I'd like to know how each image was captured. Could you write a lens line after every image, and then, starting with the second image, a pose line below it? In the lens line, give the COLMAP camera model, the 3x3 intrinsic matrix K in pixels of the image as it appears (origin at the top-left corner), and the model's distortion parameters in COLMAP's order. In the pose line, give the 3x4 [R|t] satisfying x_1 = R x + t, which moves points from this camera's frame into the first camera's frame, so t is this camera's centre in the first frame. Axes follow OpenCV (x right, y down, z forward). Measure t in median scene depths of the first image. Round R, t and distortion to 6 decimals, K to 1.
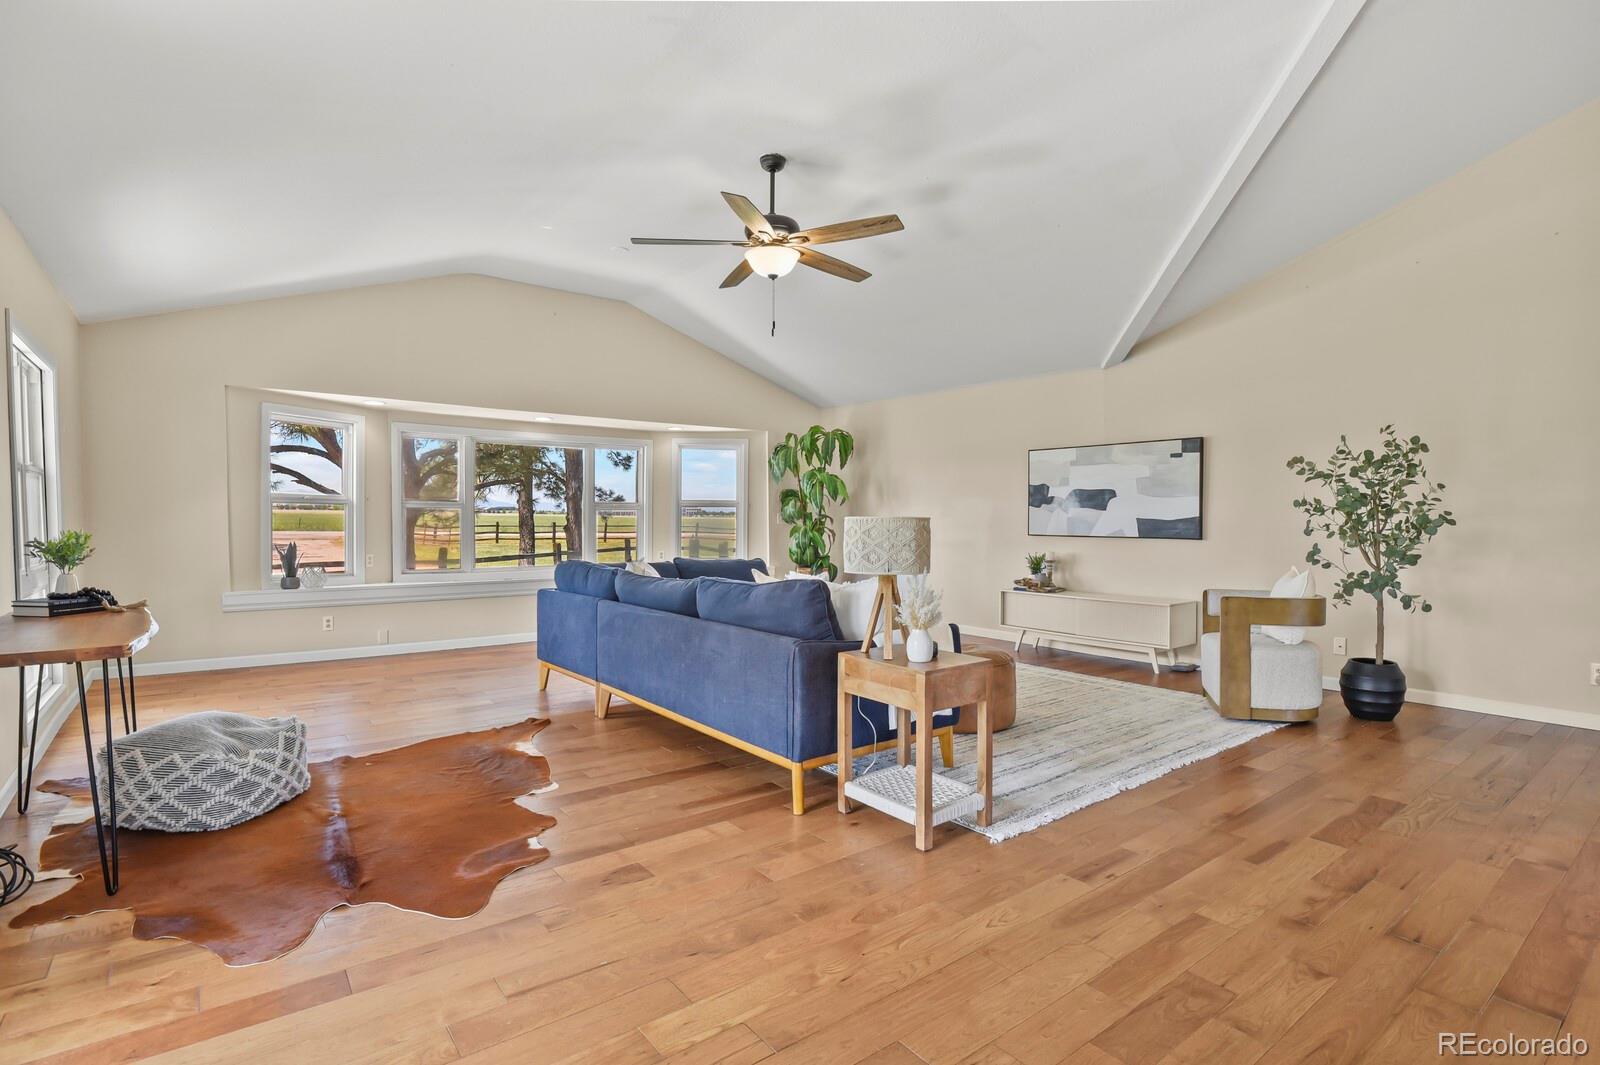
lens RADIAL K [[776.8, 0, 808.6], [0, 776.8, 527.9], [0, 0, 1]] dist [-0.005316, -0.007380]
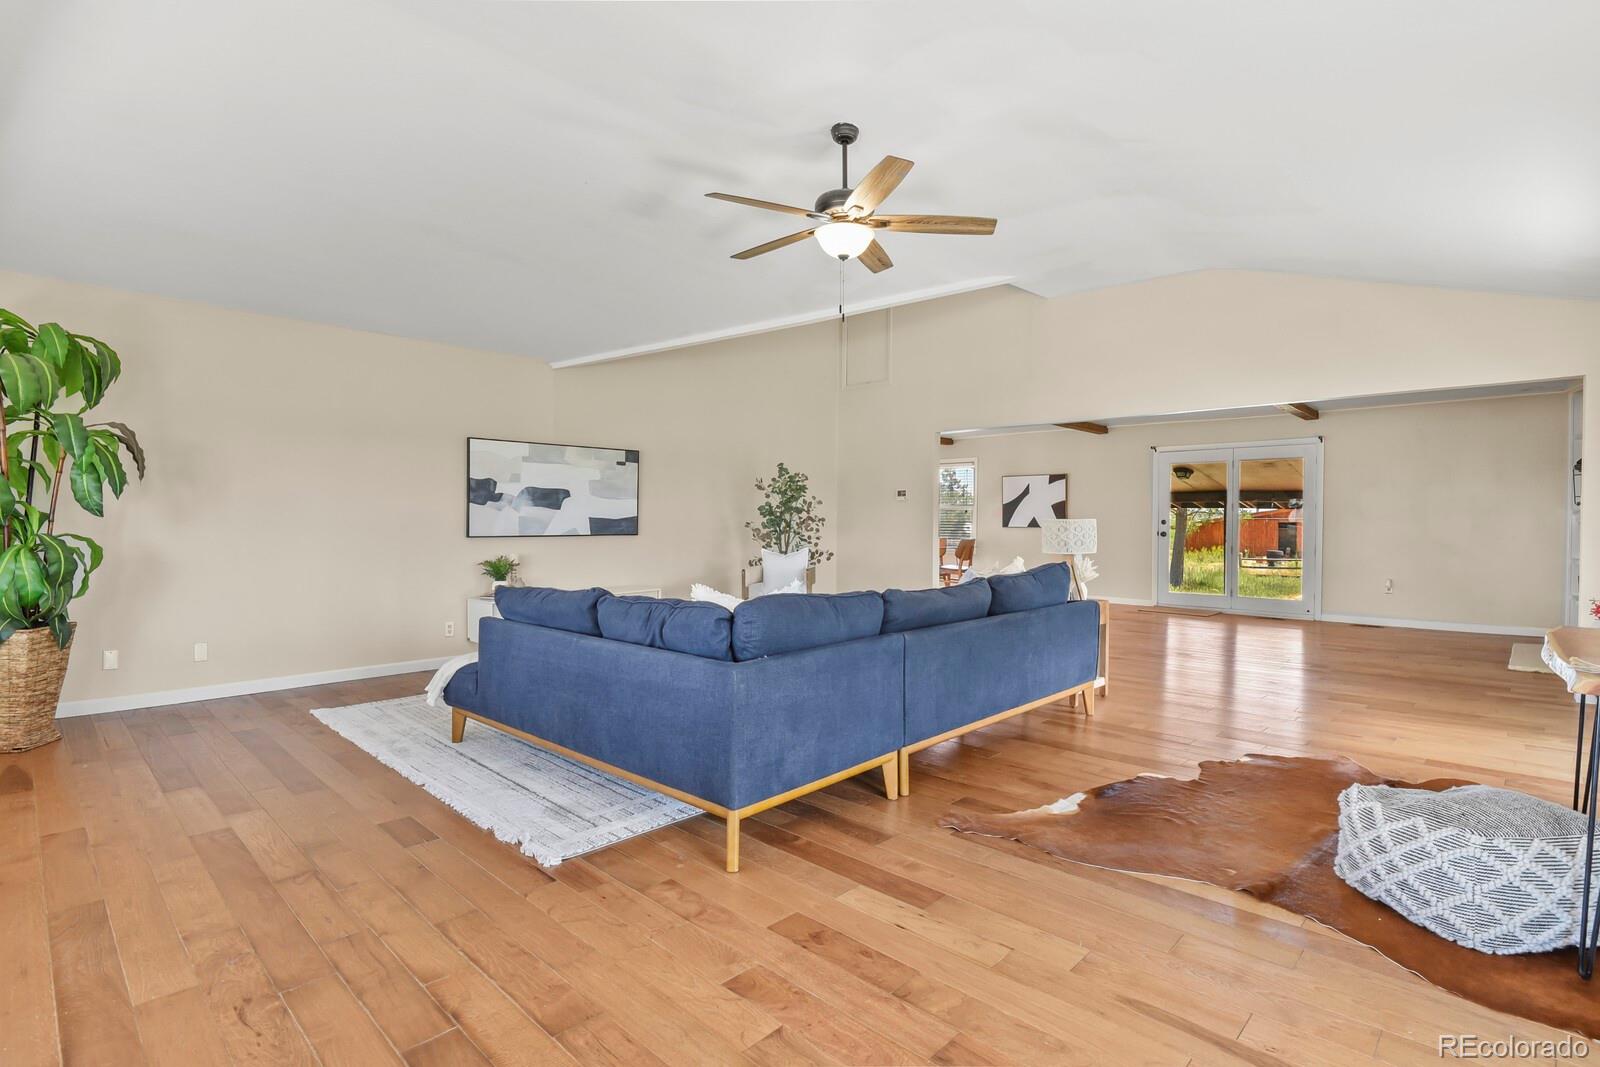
lens RADIAL K [[776.8, 0, 808.6], [0, 776.8, 528.9], [0, 0, 1]] dist [-0.005316, -0.007380]
pose [[-0.148682, -0.016593, 0.988746, -0.704450], [0.008451, 0.999801, 0.018050, -0.013561], [-0.988849, 0.011040, -0.148512, 0.870682]]
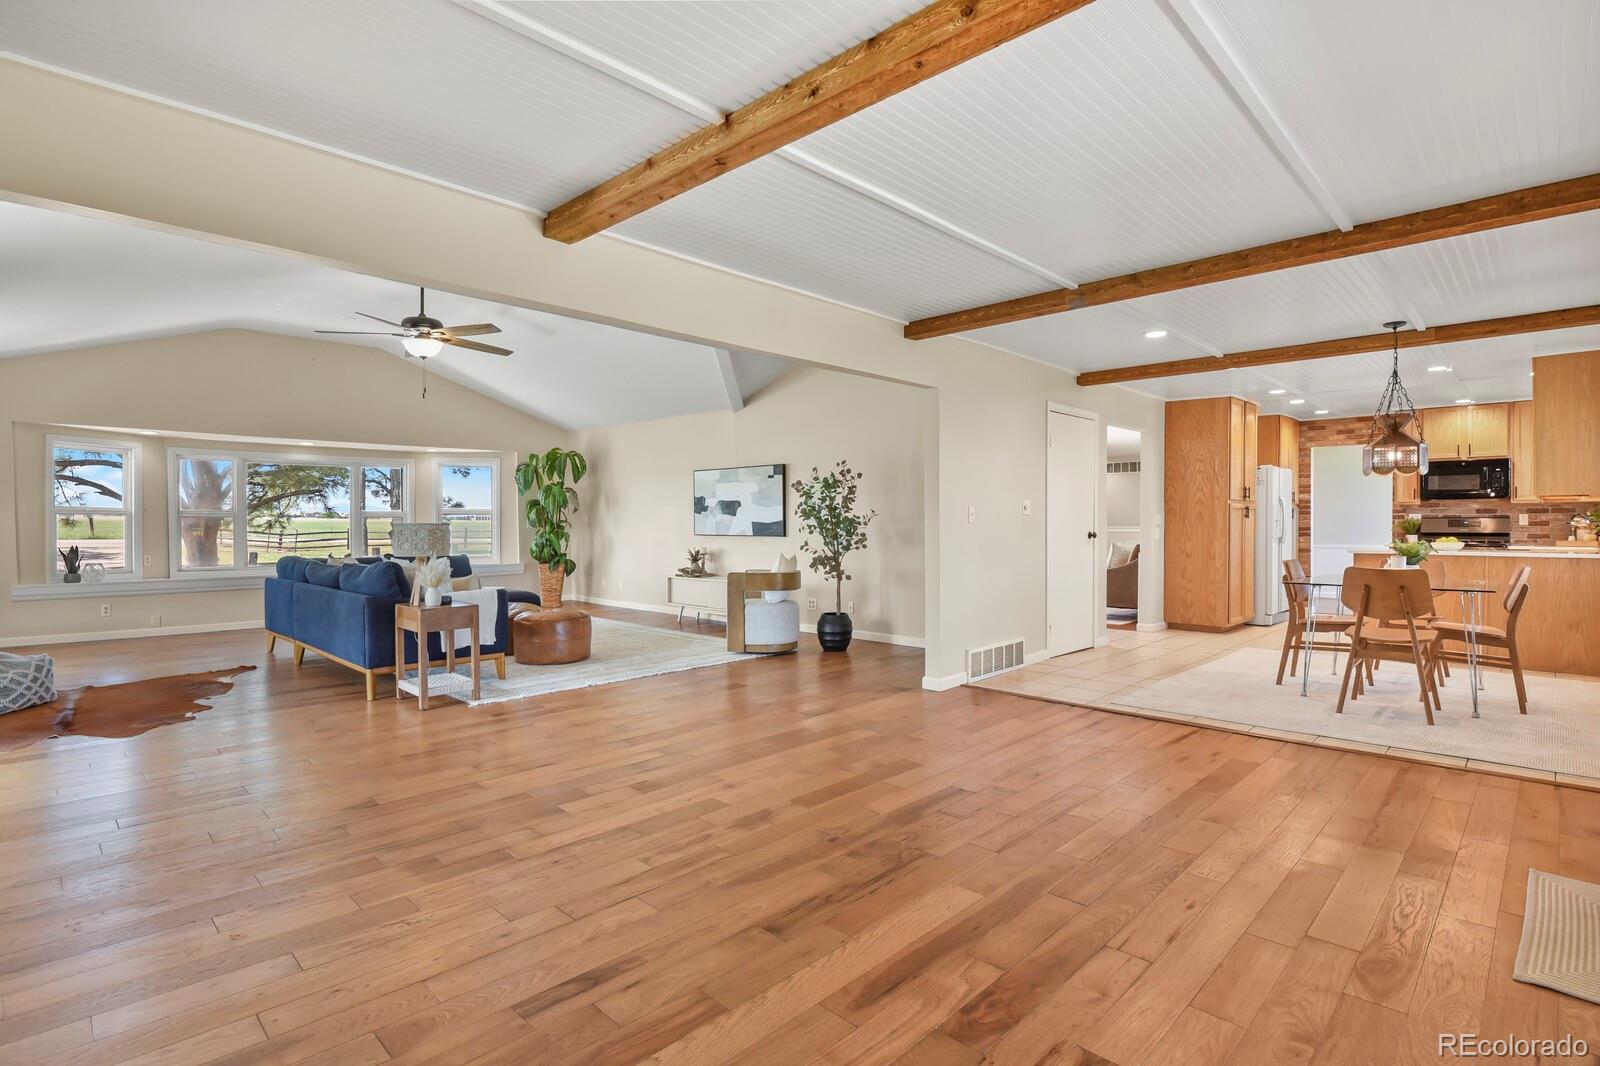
lens RADIAL K [[776.8, 0, 808.6], [0, 776.8, 528.4], [0, 0, 1]] dist [-0.005316, -0.007380]
pose [[0.991294, -0.007984, 0.131424, 0.346961], [0.008487, 0.999959, -0.003262, 0.004857], [-0.131393, 0.004349, 0.991321, -0.386333]]
